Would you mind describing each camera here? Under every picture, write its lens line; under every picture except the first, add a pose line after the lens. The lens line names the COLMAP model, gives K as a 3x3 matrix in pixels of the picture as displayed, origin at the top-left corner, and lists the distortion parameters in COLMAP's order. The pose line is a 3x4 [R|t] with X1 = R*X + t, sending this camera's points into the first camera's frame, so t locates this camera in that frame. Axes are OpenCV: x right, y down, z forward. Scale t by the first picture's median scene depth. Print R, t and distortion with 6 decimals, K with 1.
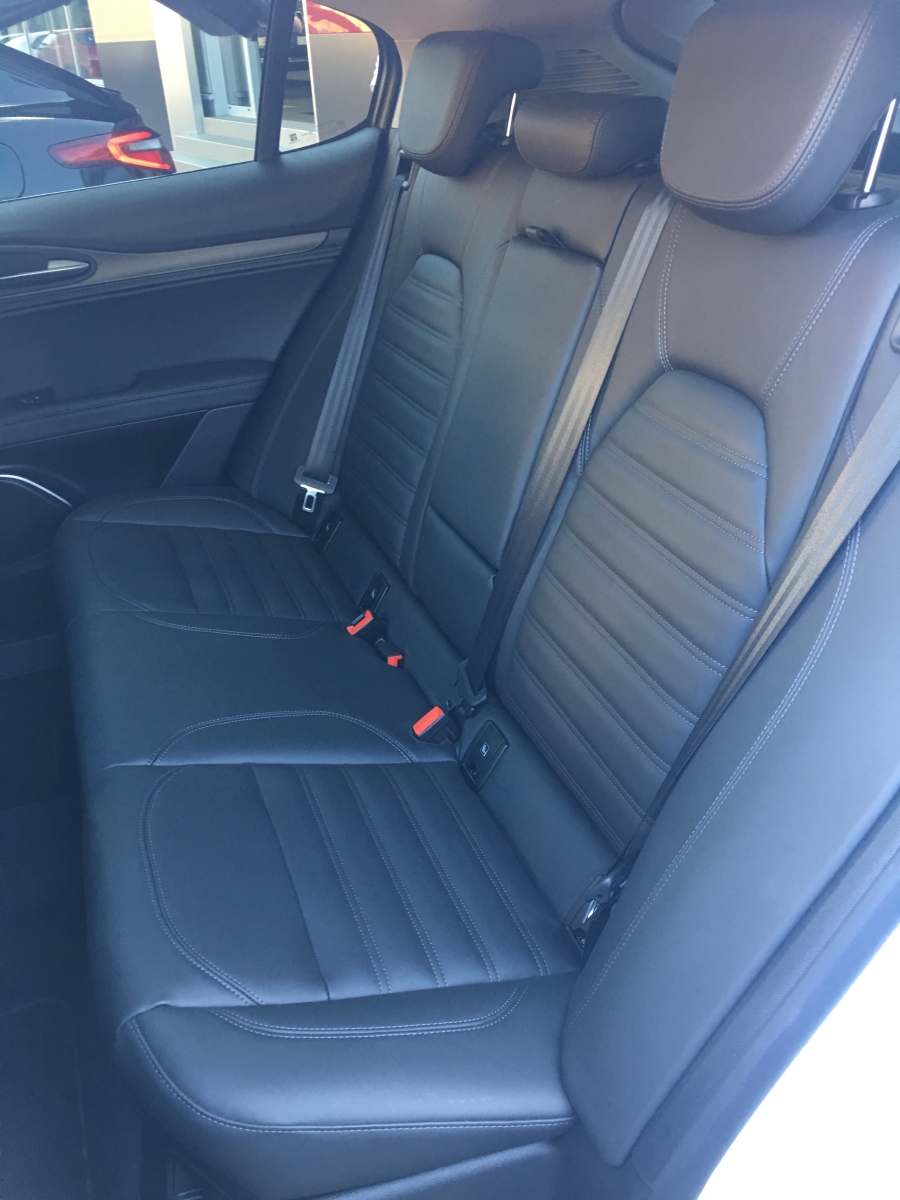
lens RADIAL K [[1025.5, 0, 448.5], [0, 1025.5, 598.9], [0, 0, 1]] dist [0.064042, -0.075760]
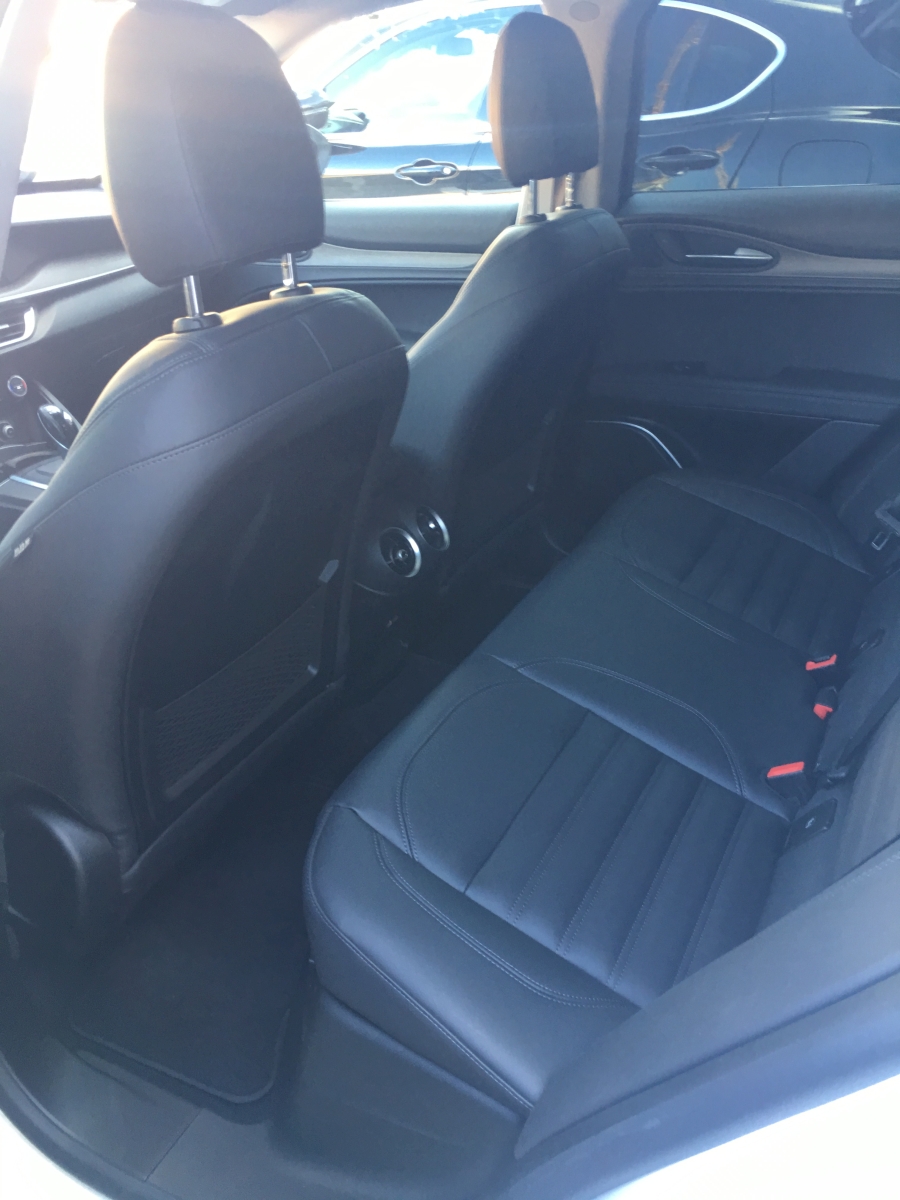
lens RADIAL K [[1025.5, 0, 447.2], [0, 1025.5, 602.2], [0, 0, 1]] dist [0.064042, -0.075760]
pose [[0.659623, 0.382325, -0.647089, 0.292871], [-0.383494, 0.911653, 0.147717, -0.037272], [0.646397, 0.150718, 0.747967, 0.061487]]
